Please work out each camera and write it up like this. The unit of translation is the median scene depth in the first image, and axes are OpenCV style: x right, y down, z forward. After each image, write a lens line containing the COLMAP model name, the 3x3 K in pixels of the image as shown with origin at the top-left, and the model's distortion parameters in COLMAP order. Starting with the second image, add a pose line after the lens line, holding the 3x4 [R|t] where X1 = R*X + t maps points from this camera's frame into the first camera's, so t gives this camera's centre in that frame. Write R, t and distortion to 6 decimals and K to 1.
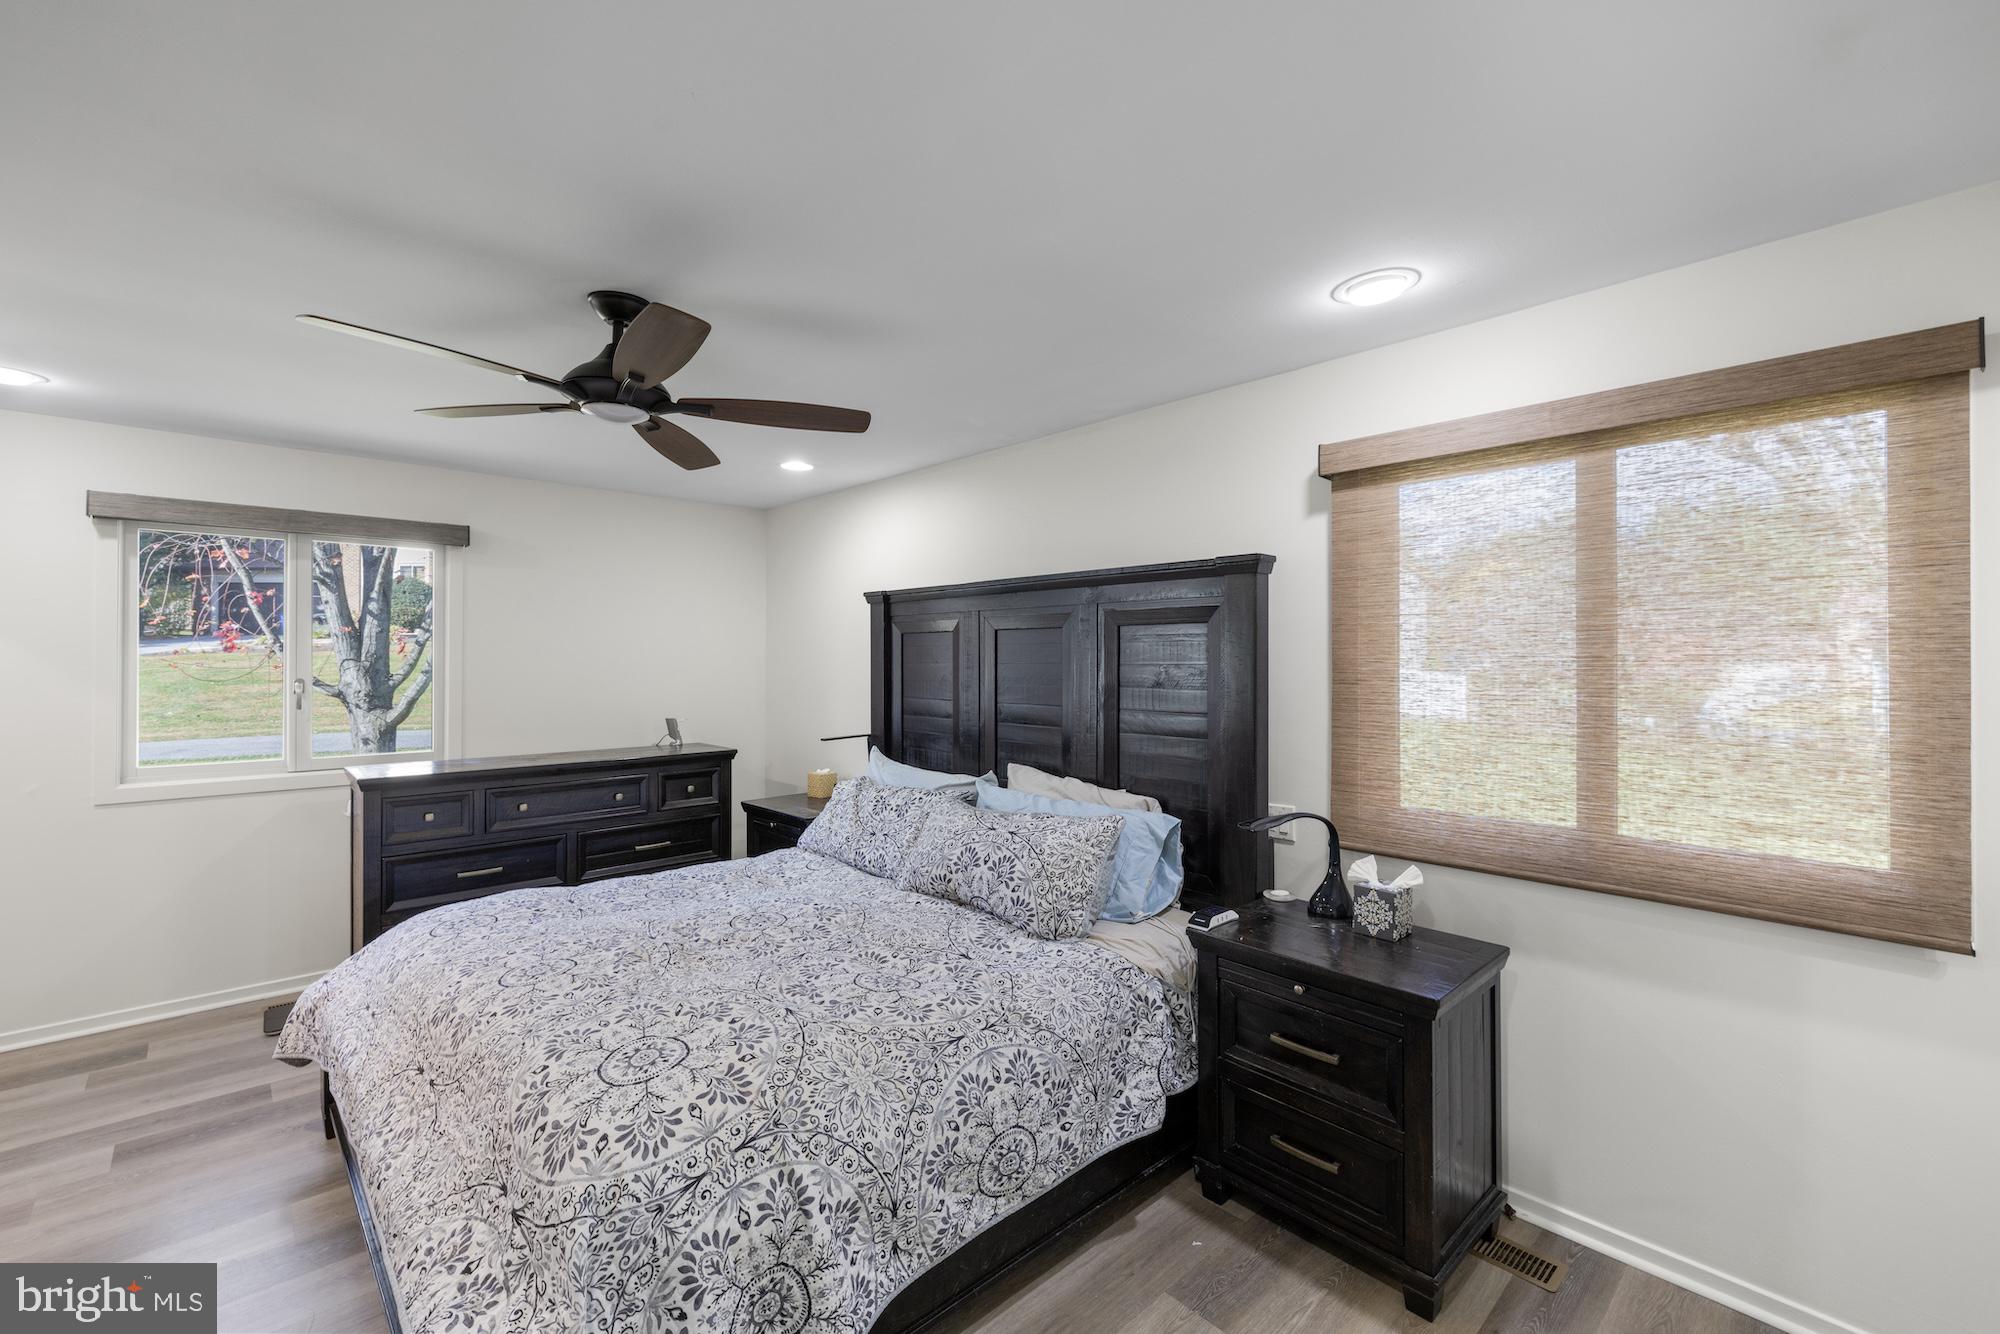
lens RADIAL K [[840.2, 0, 971.0], [0, 840.2, 661.3], [0, 0, 1]] dist [-0.000831, -0.000059]
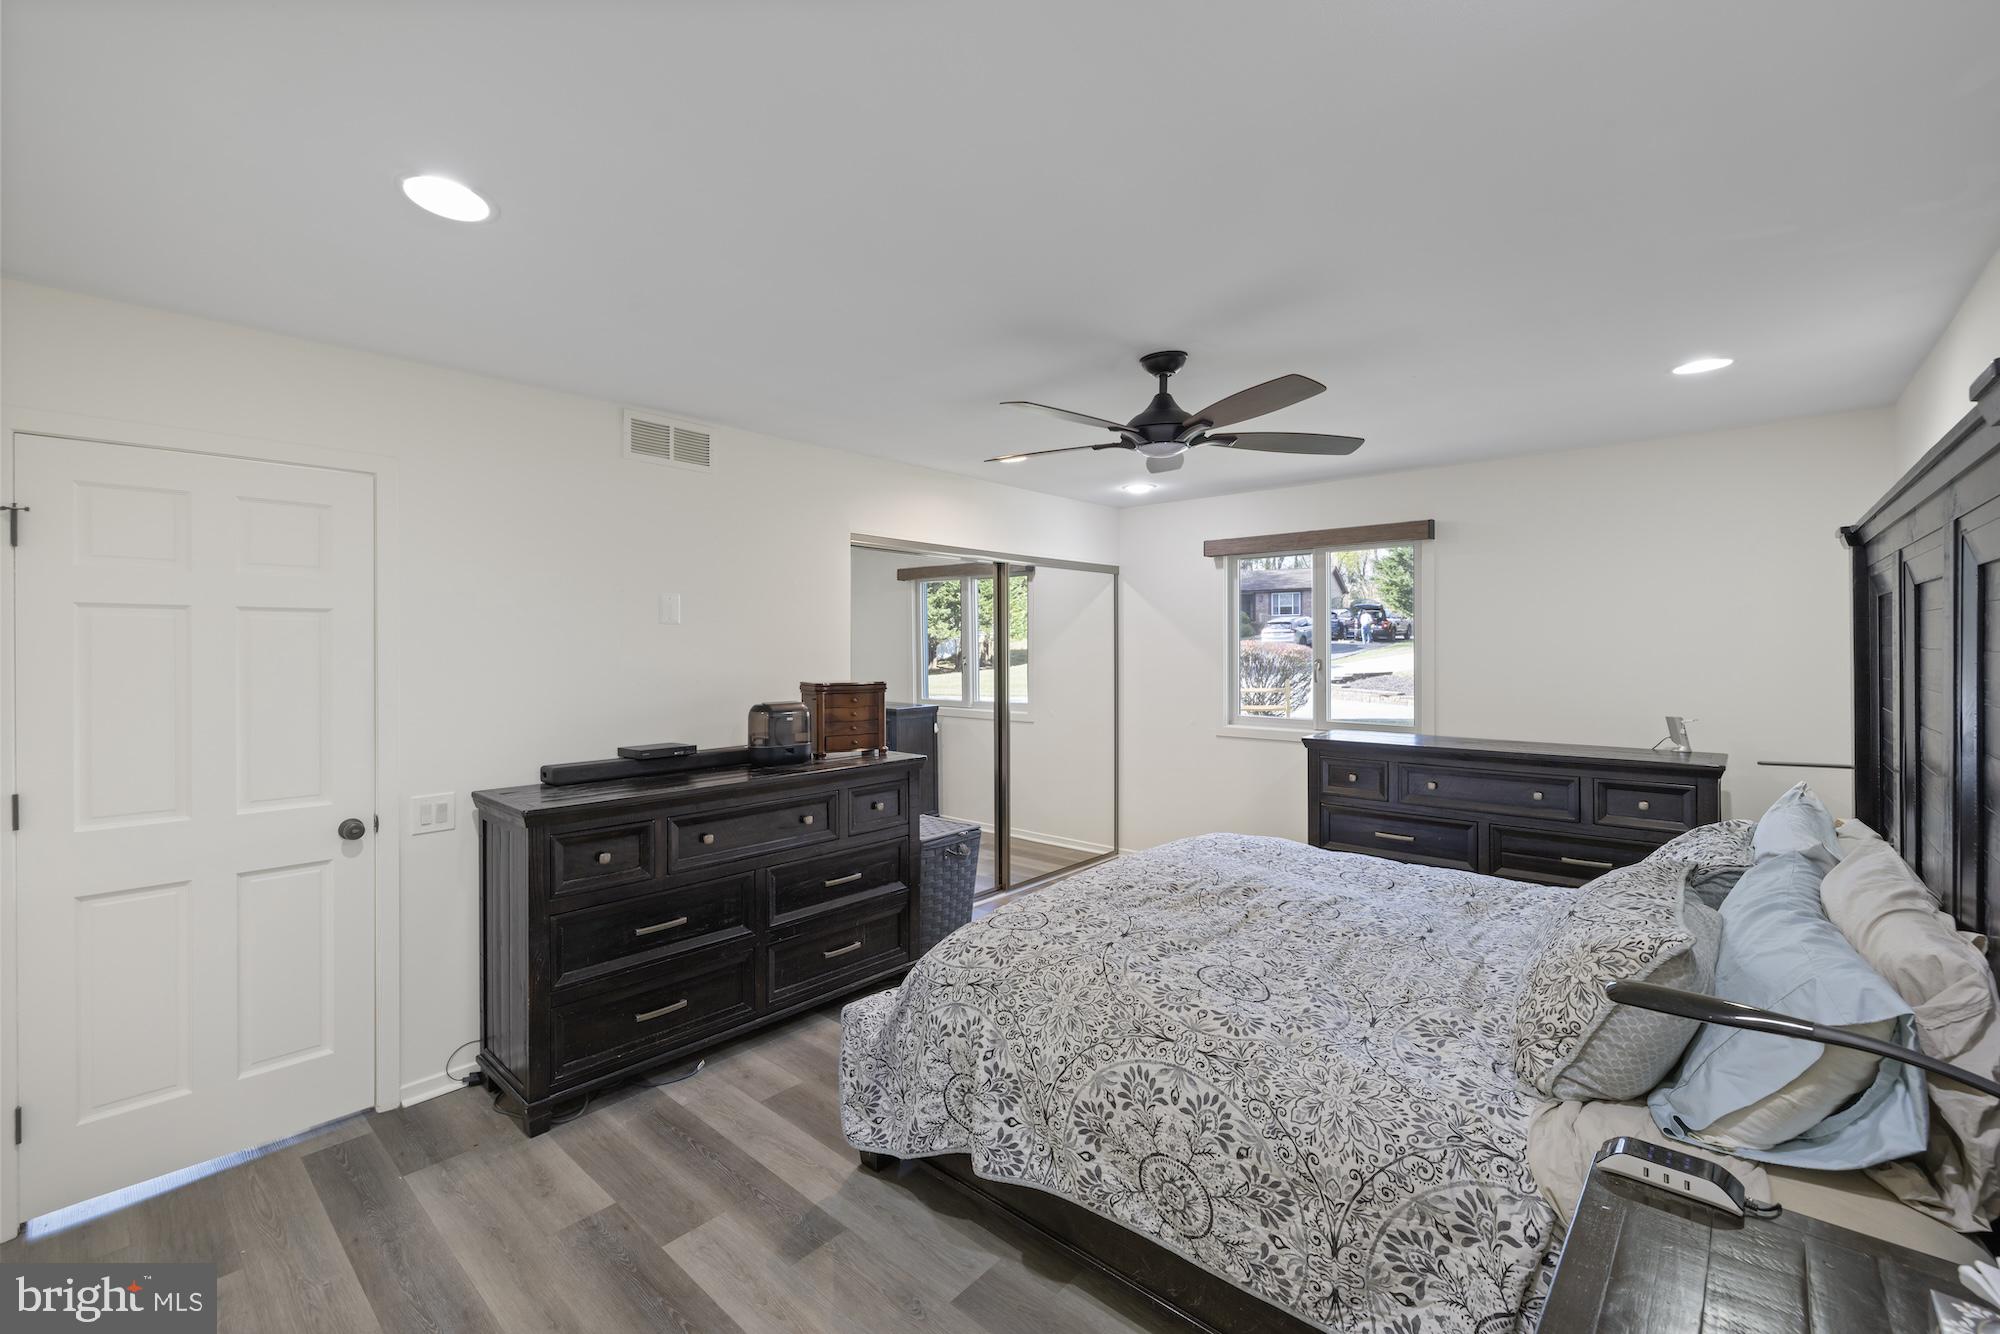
lens RADIAL K [[840.2, 0, 971.0], [0, 840.2, 661.3], [0, 0, 1]] dist [-0.000831, -0.000059]
pose [[0.089920, 0.017537, -0.995795, 0.876611], [0.003594, 0.999833, 0.017933, -0.000596], [0.995942, -0.005191, 0.089842, 0.665290]]
